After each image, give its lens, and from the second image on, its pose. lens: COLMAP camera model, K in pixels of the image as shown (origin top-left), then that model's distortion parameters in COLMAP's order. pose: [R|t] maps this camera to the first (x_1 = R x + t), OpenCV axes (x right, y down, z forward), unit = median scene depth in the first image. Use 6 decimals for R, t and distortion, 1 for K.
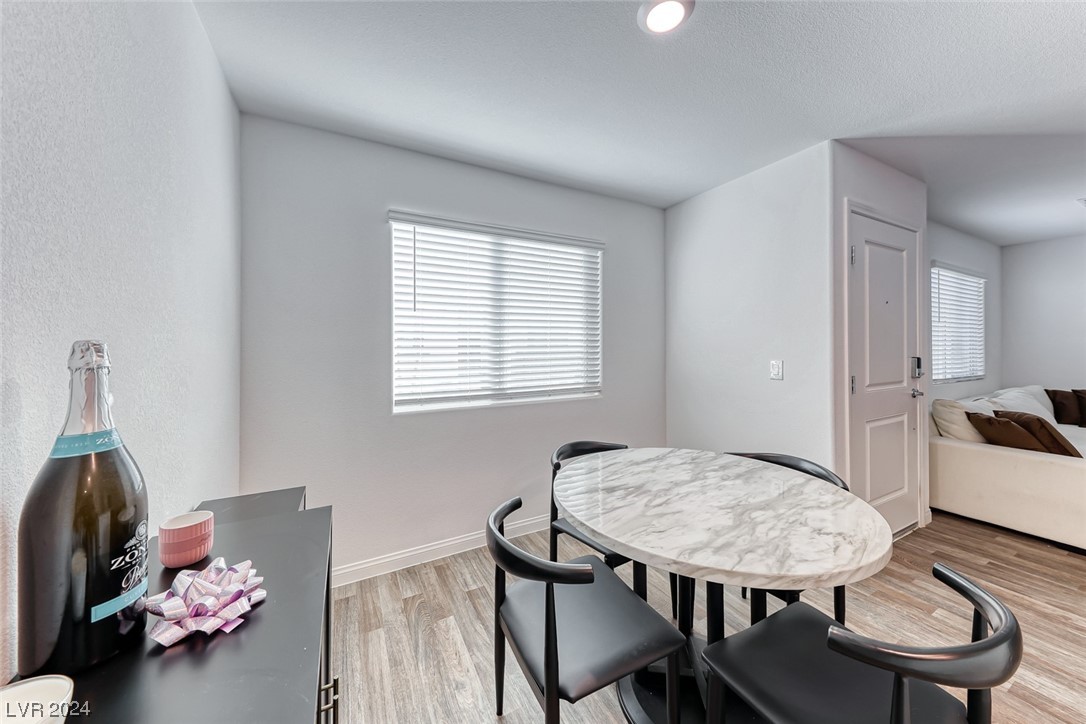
lens RADIAL K [[377.4, 0, 545.9], [0, 377.4, 339.5], [0, 0, 1]] dist [0.009811, -0.002536]
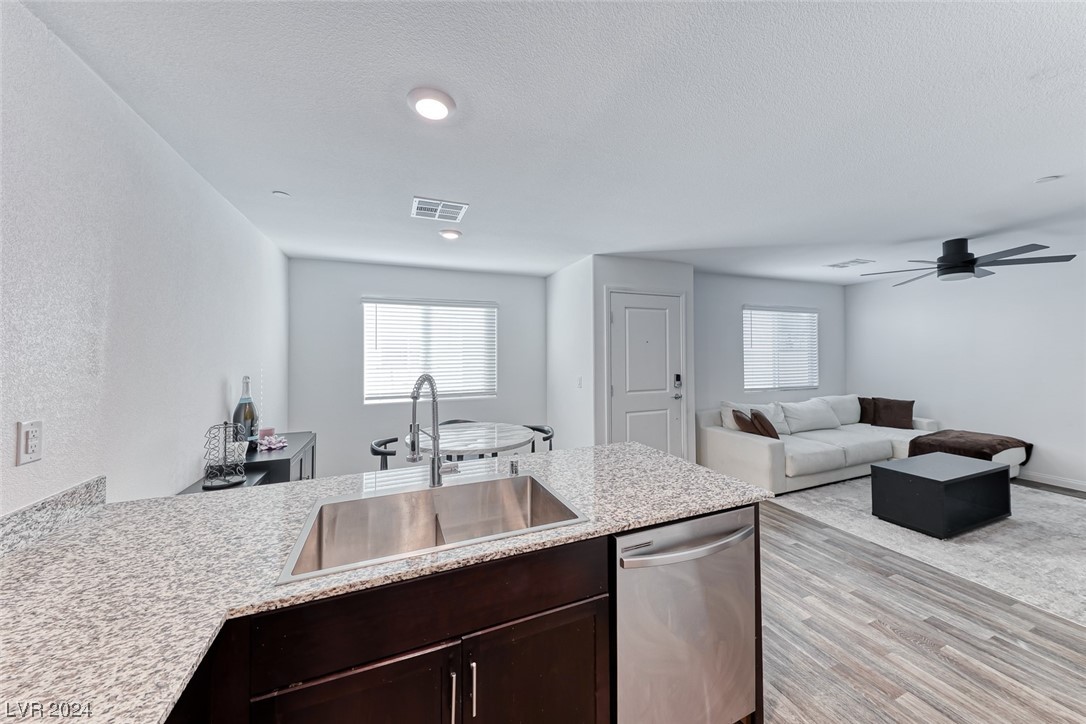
lens RADIAL K [[377.4, 0, 546.4], [0, 377.4, 343.9], [0, 0, 1]] dist [0.009811, -0.002536]
pose [[0.994238, -0.006866, -0.106973, 1.026652], [0.005576, 0.999908, -0.012349, -0.114007], [0.107048, 0.011682, 0.994185, -1.139070]]
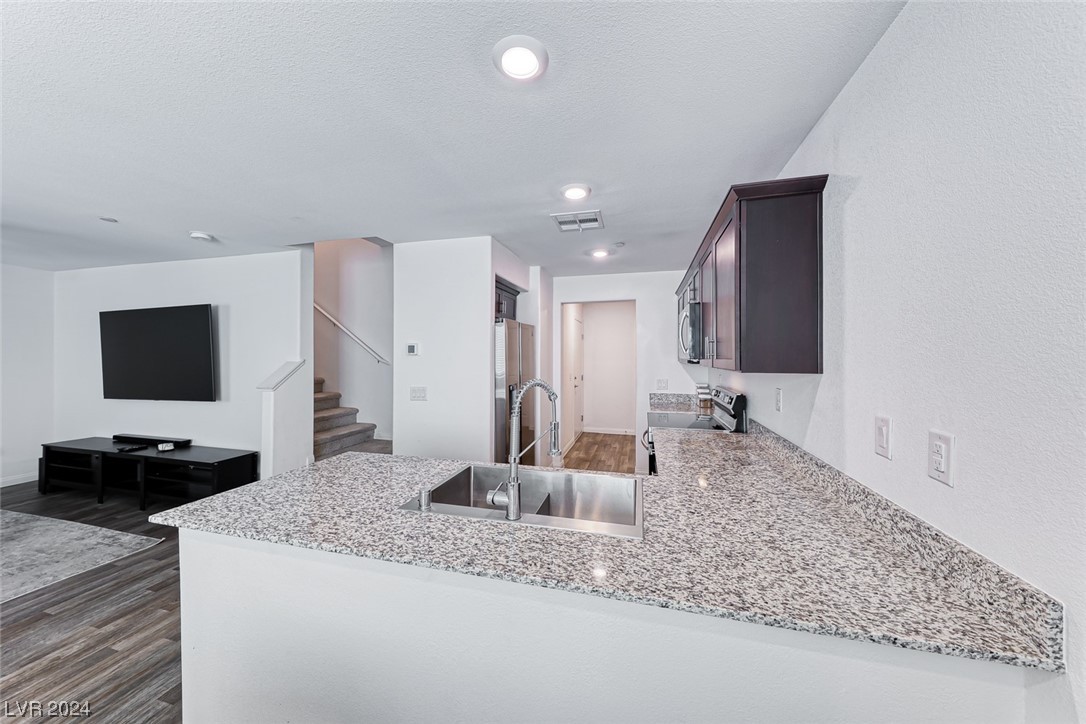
lens RADIAL K [[377.4, 0, 548.4], [0, 377.4, 369.1], [0, 0, 1]] dist [0.009811, -0.002536]
pose [[-0.733359, -0.025801, 0.679352, -0.001233], [-0.007322, 0.999521, 0.030056, -0.101016], [-0.679802, 0.017068, -0.733197, 0.405332]]
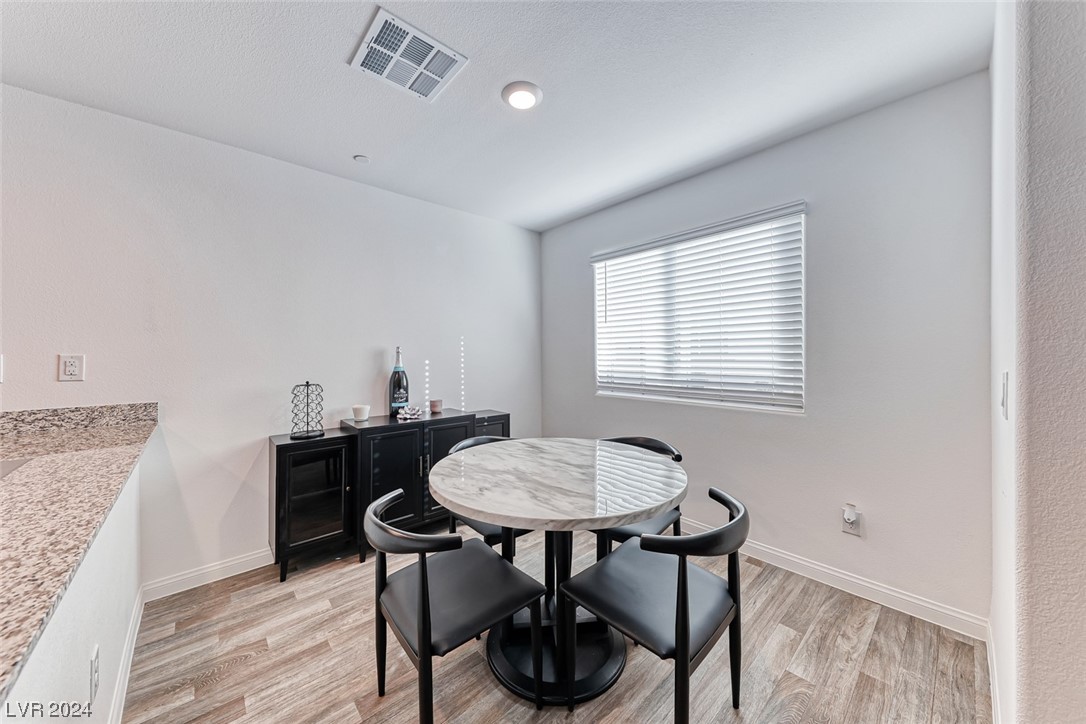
lens RADIAL K [[377.4, 0, 537.8], [0, 377.4, 360.2], [0, 0, 1]] dist [0.009811, -0.002536]
pose [[0.228614, 0.022010, -0.973268, 1.434707], [0.016872, 0.999505, 0.026566, 0.031011], [0.973371, -0.022495, 0.228130, 0.646609]]
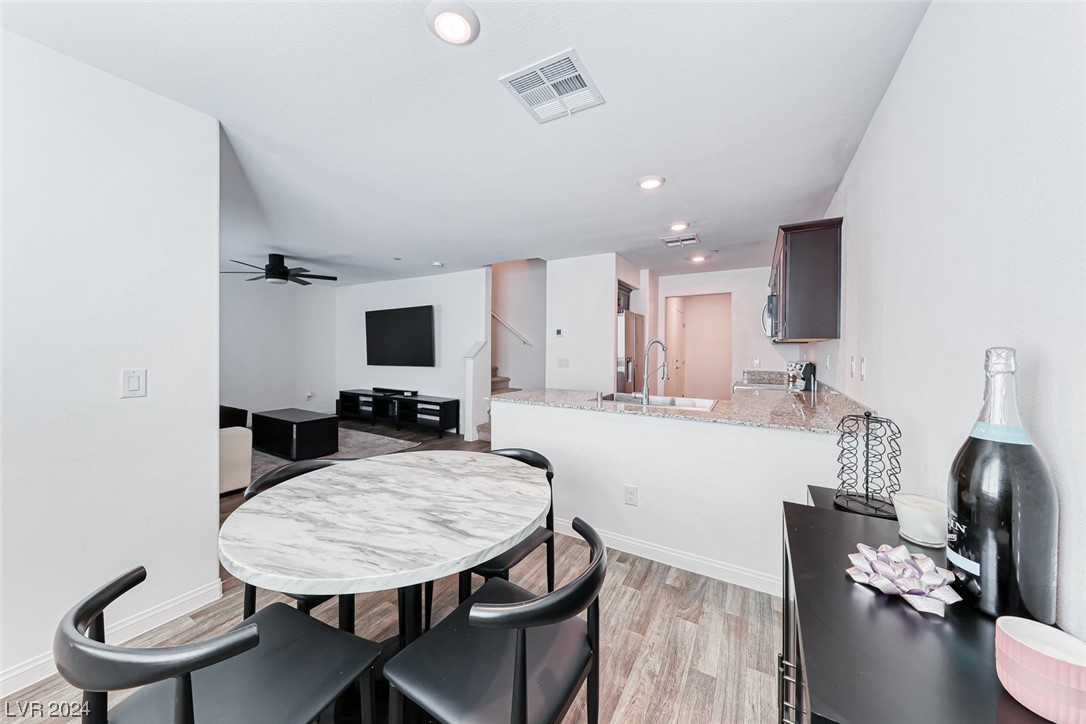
lens RADIAL K [[377.4, 0, 539.3], [0, 377.4, 355.5], [0, 0, 1]] dist [0.009811, -0.002536]
pose [[-0.519734, -0.021026, 0.854069, -0.605424], [-0.015338, 0.999766, 0.015279, 0.008527], [-0.854190, -0.005159, -0.519935, 1.163755]]
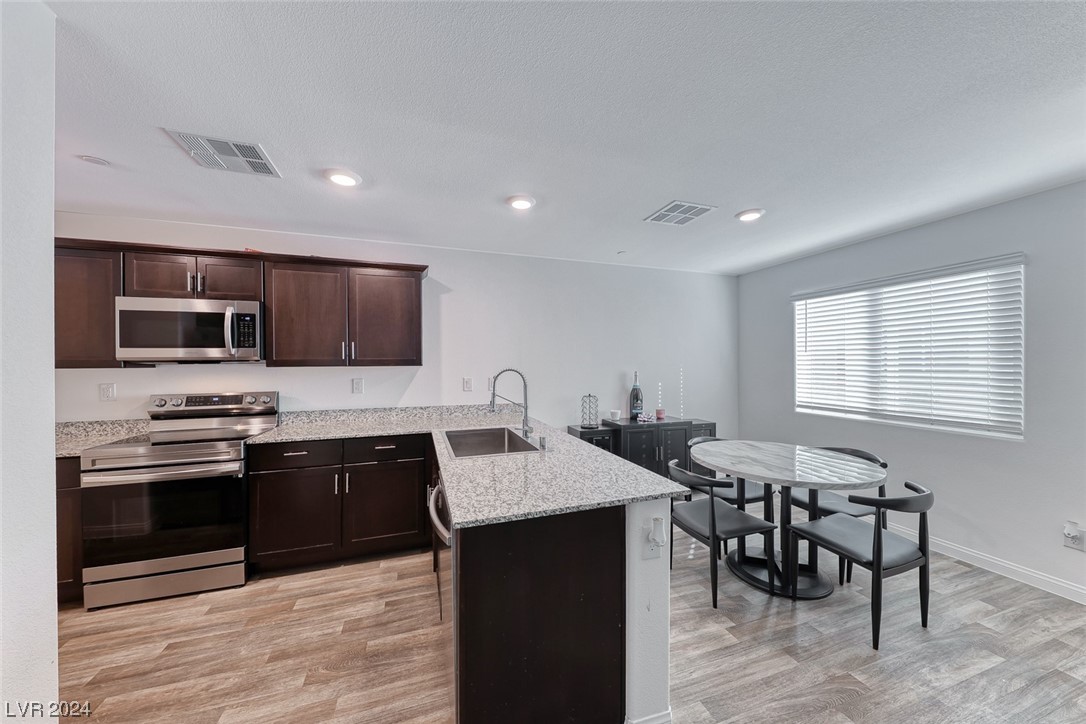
lens RADIAL K [[377.4, 0, 538.0], [0, 377.4, 367.2], [0, 0, 1]] dist [0.009811, -0.002536]
pose [[-0.165873, 0.016699, -0.986006, 2.218422], [0.012267, 0.999814, 0.014869, -0.071485], [0.986071, -0.009629, -0.166047, 0.177281]]
